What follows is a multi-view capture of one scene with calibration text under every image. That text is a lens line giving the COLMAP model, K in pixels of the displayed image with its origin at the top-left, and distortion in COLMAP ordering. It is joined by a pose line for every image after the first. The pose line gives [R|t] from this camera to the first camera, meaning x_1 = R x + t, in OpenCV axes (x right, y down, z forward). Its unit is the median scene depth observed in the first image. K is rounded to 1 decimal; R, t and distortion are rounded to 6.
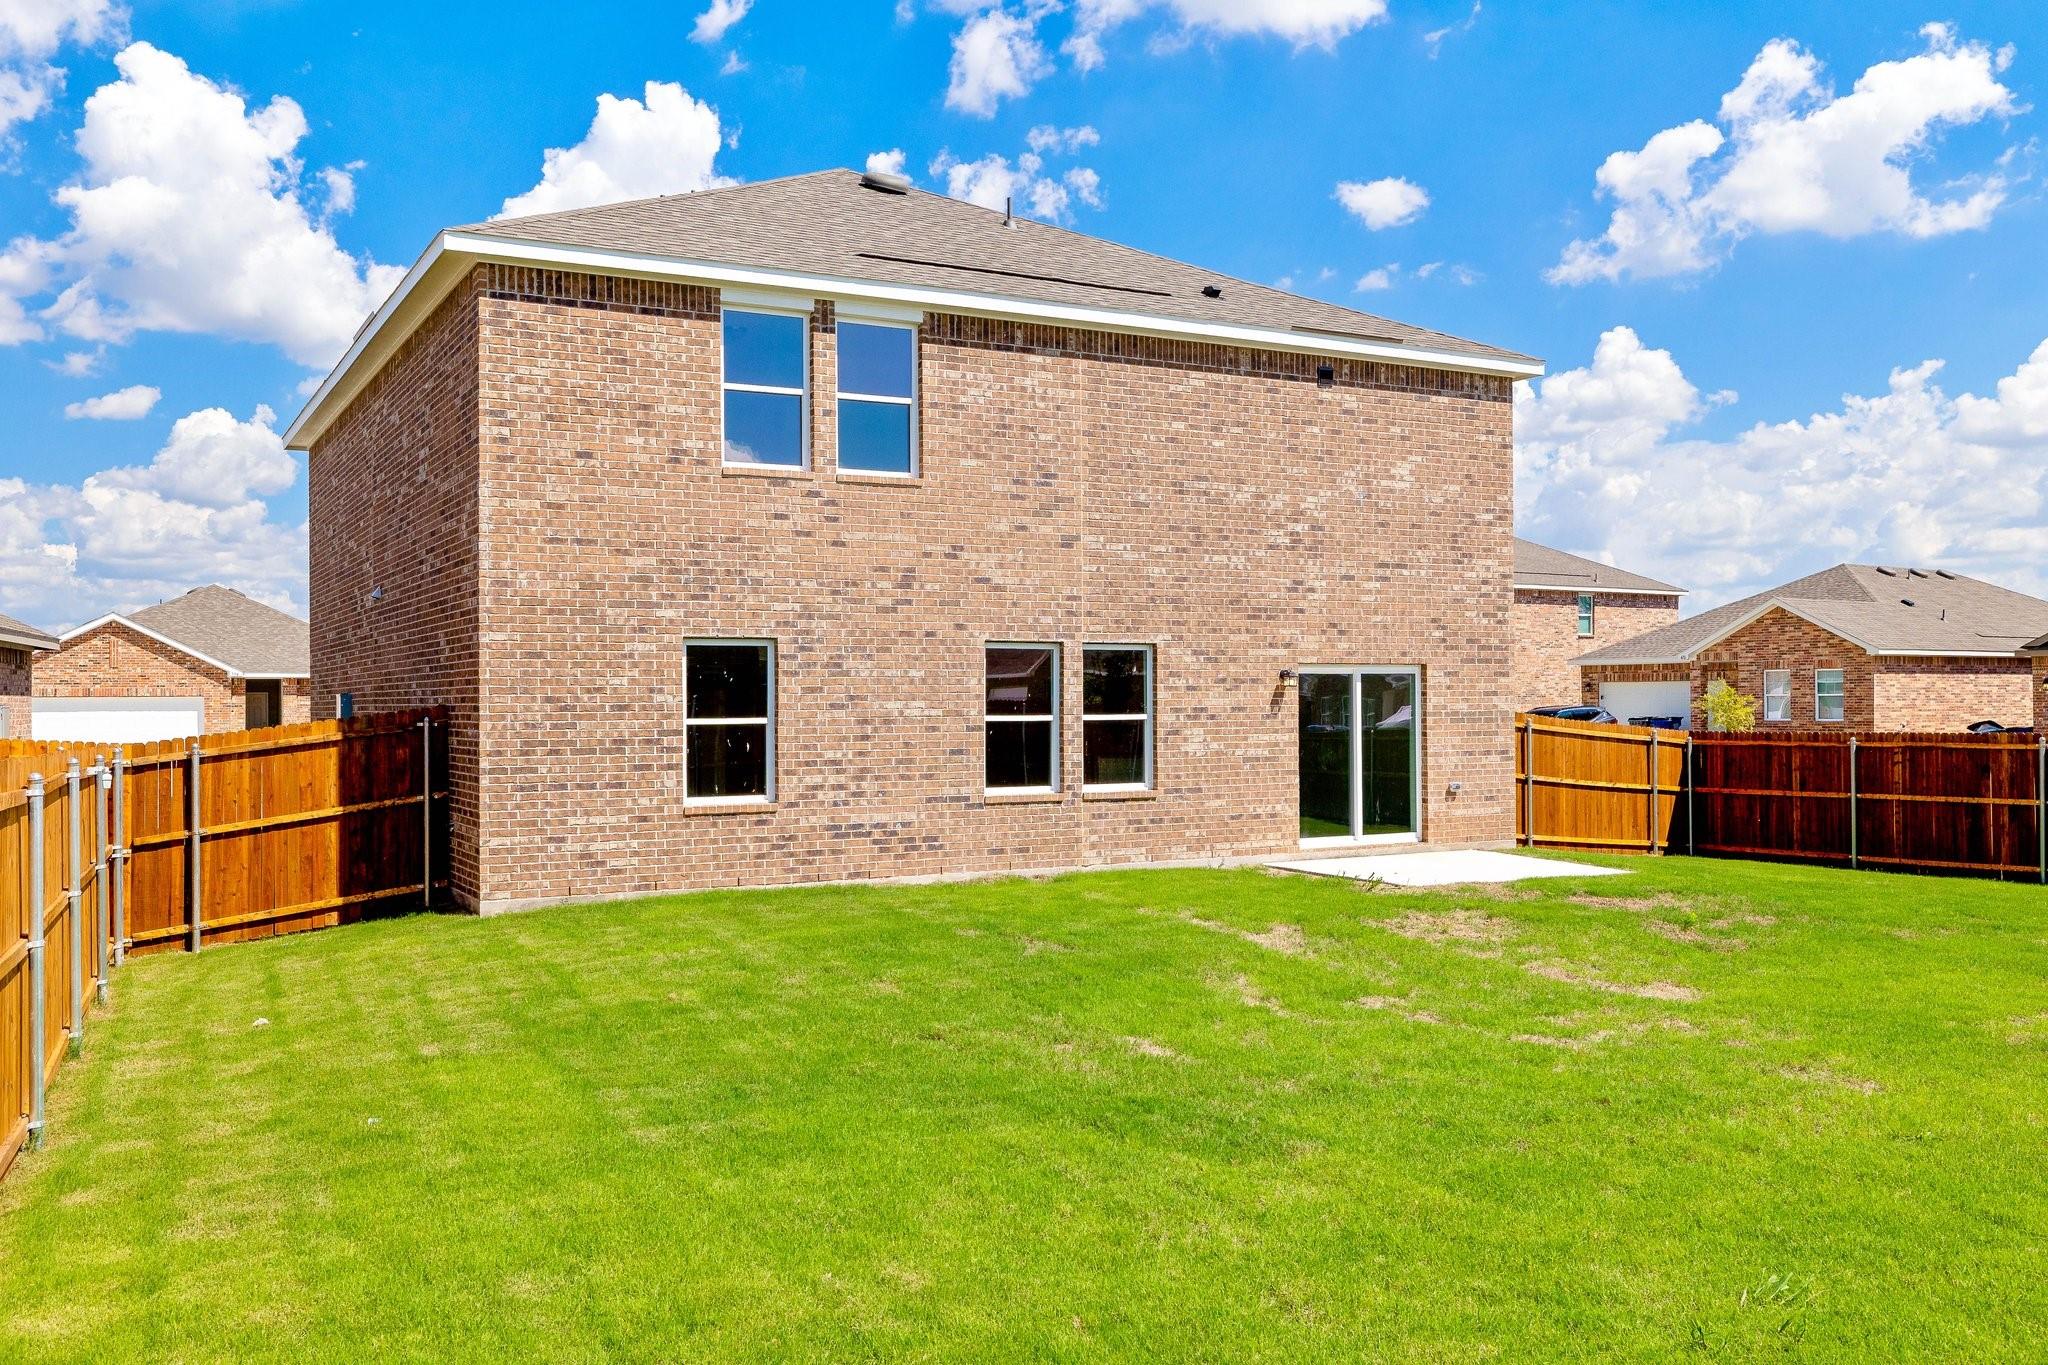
lens RADIAL K [[1729.1, 0, 1024.0], [0, 1729.1, 682.5], [0, 0, 1]] dist [-0.001521, 0.000218]
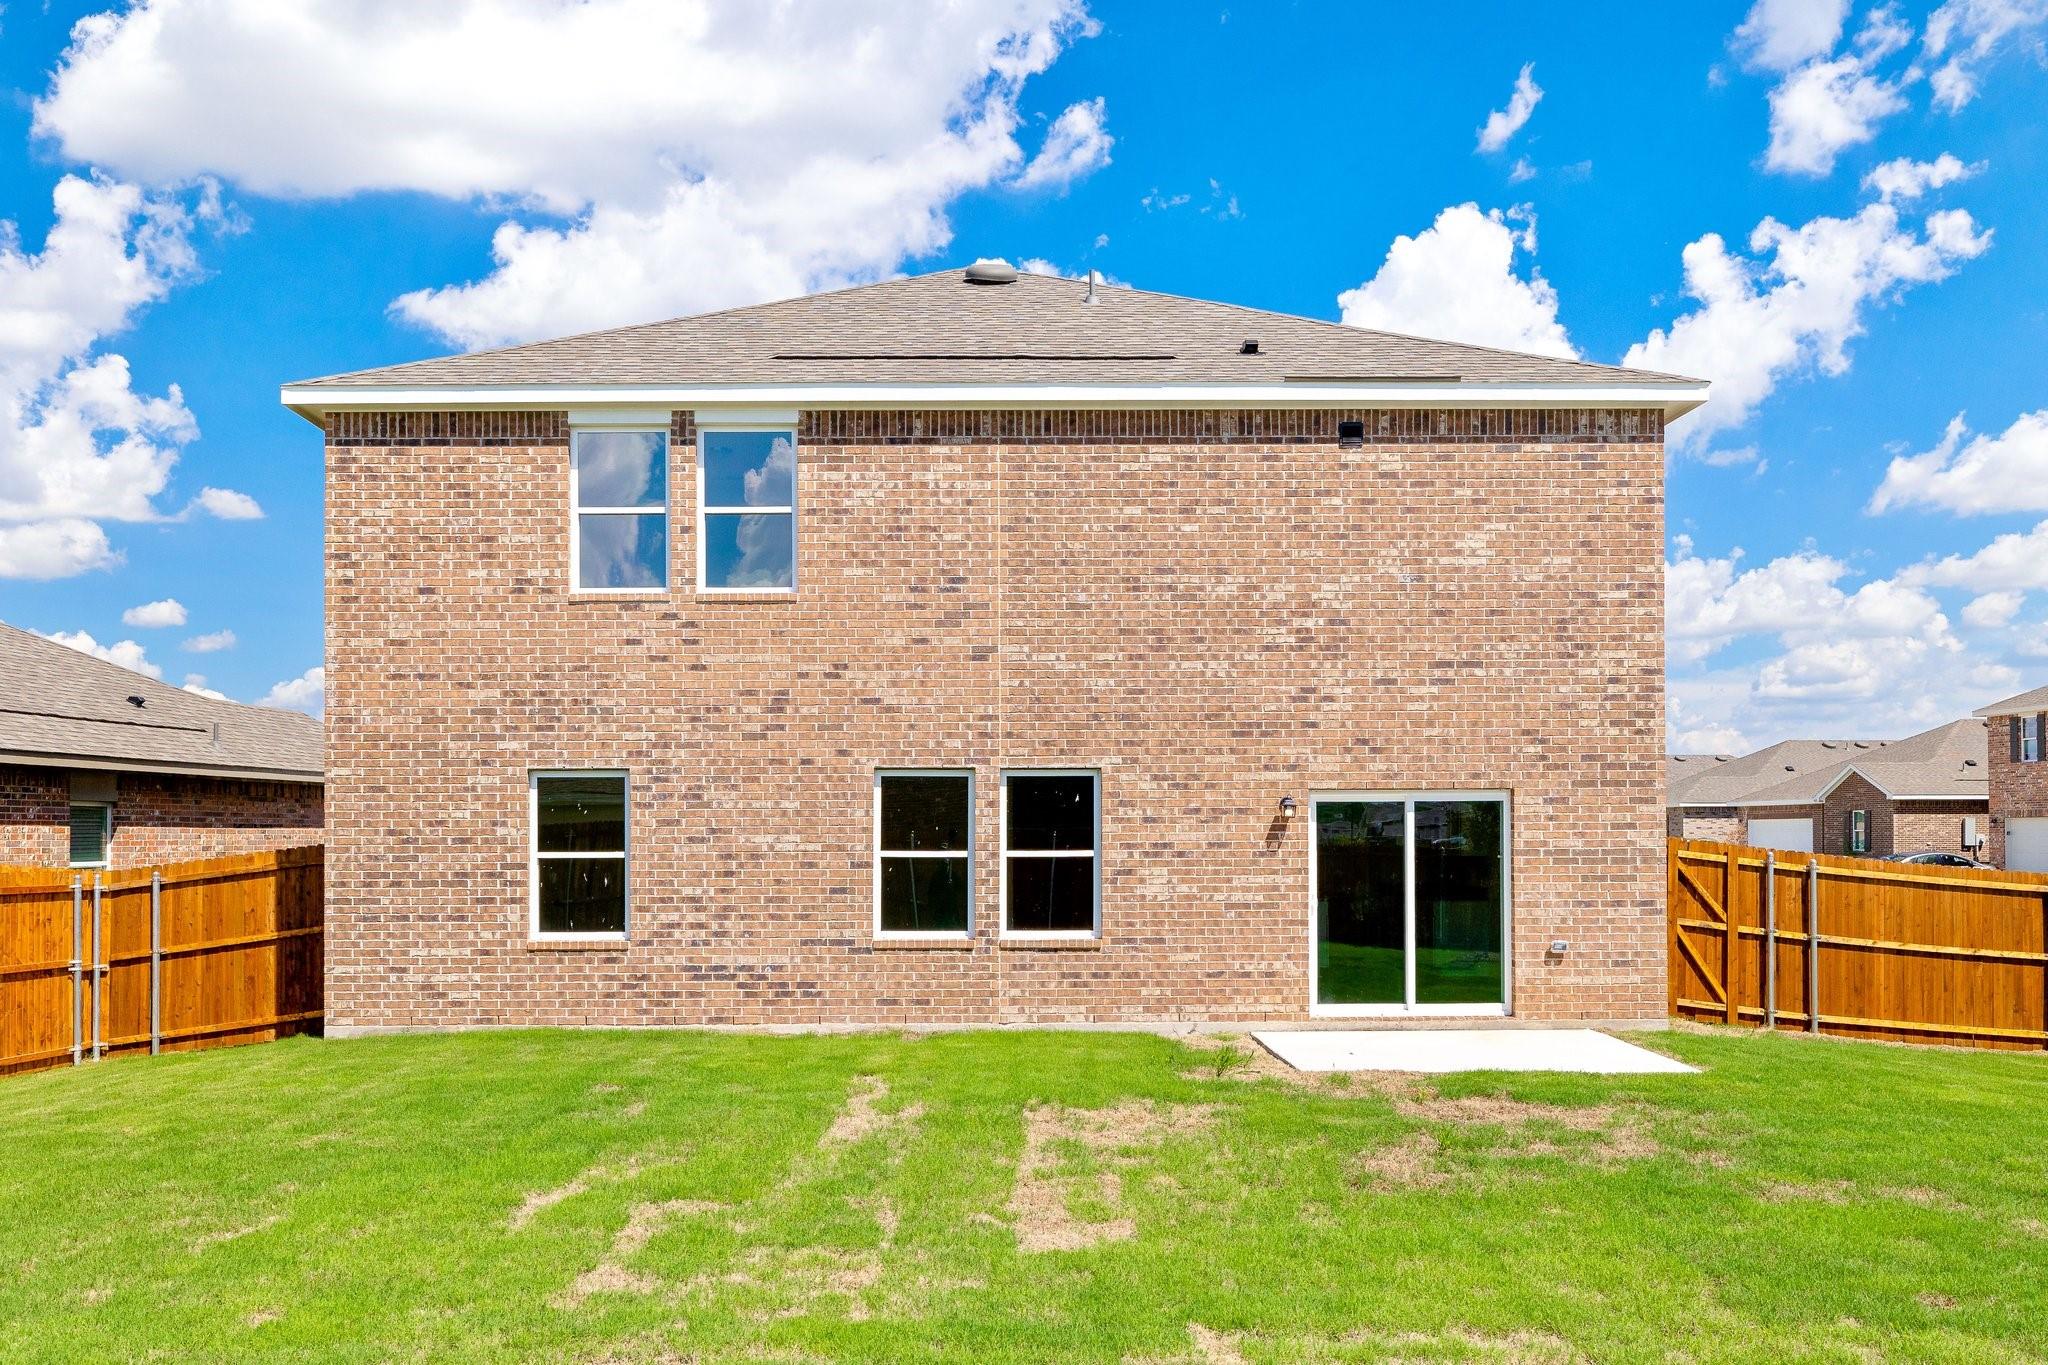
lens RADIAL K [[1738.3, 0, 1023.4], [0, 1738.3, 817.1], [0, 0, 1]] dist [-0.000805, -0.002380]
pose [[0.882041, -0.003397, -0.471160, 0.480548], [0.003380, 0.999994, -0.000883, 0.002658], [0.471161, -0.000814, 0.882047, 0.240385]]
